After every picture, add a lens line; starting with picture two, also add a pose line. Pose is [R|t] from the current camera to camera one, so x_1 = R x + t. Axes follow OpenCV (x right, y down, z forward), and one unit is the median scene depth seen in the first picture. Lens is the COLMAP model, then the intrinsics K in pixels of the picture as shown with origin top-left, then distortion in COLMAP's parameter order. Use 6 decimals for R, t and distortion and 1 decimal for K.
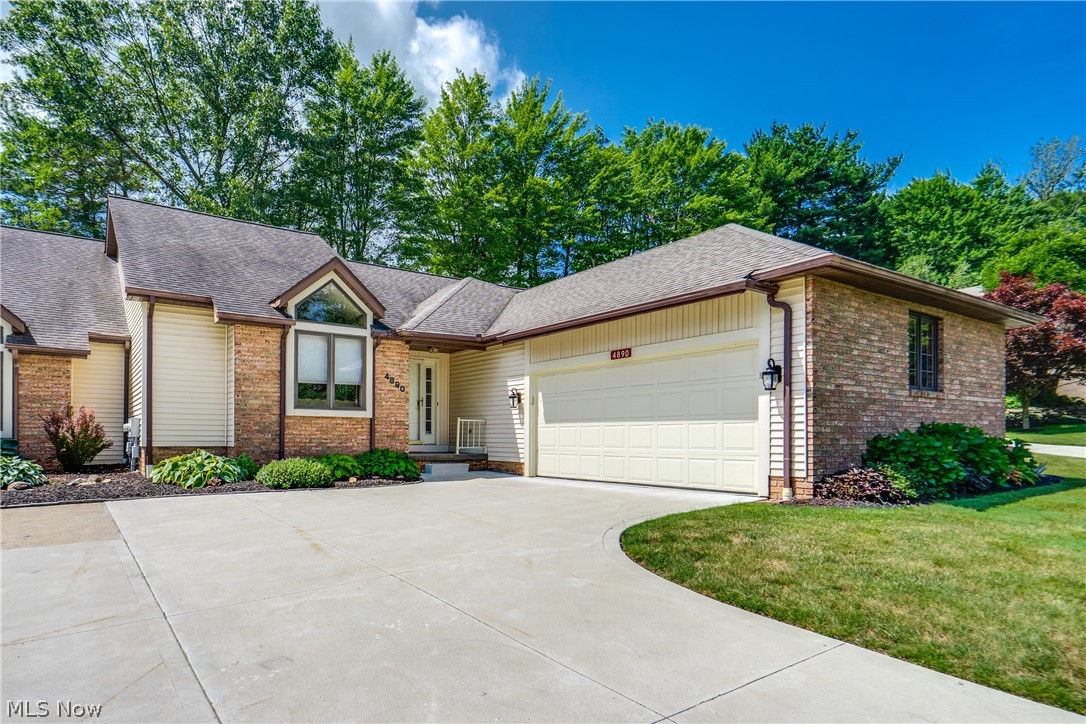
lens RADIAL K [[631.1, 0, 515.8], [0, 631.1, 434.1], [0, 0, 1]] dist [-0.007515, -0.000645]
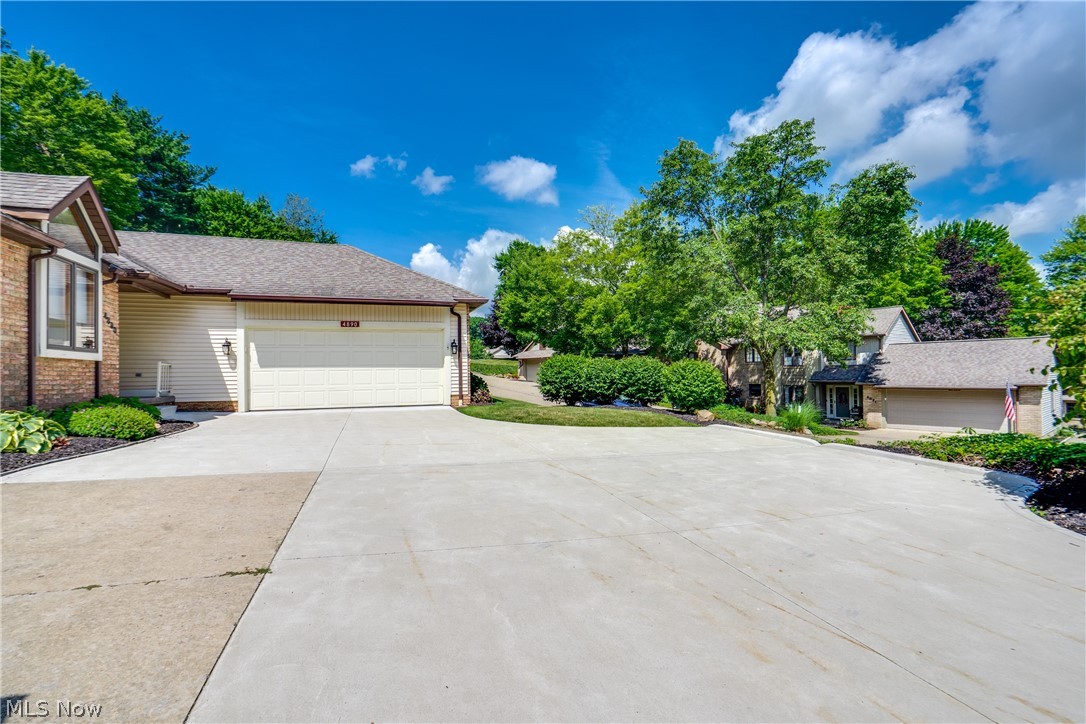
lens RADIAL K [[493.6, 0, 544.9], [0, 493.6, 369.0], [0, 0, 1]] dist [-0.002573, -0.000357]
pose [[0.237123, 0.003988, 0.971471, -0.814049], [0.007041, 0.999958, -0.005824, -0.005838], [-0.971454, 0.008221, 0.237085, 0.227091]]
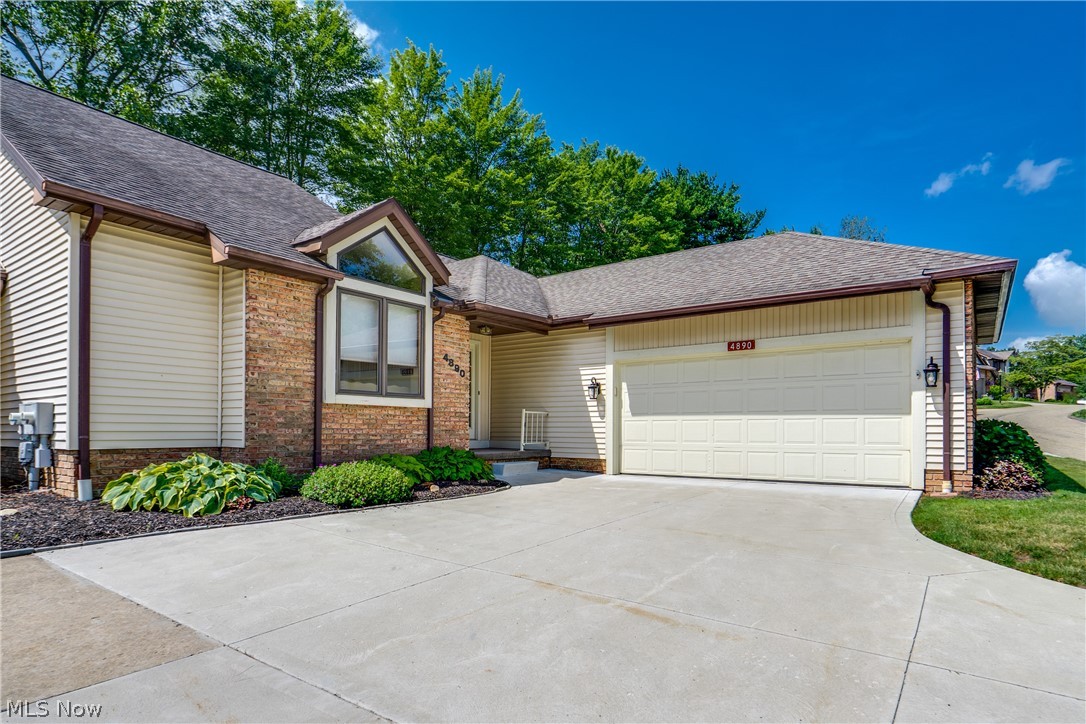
lens RADIAL K [[549.6, 0, 637.9], [0, 549.6, 421.9], [0, 0, 1]] dist [-0.003540, 0.000815]
pose [[0.909660, 0.003368, 0.415340, -0.296871], [-0.001180, 0.999984, -0.005524, -0.004920], [-0.415352, 0.004535, 0.909649, 0.273250]]
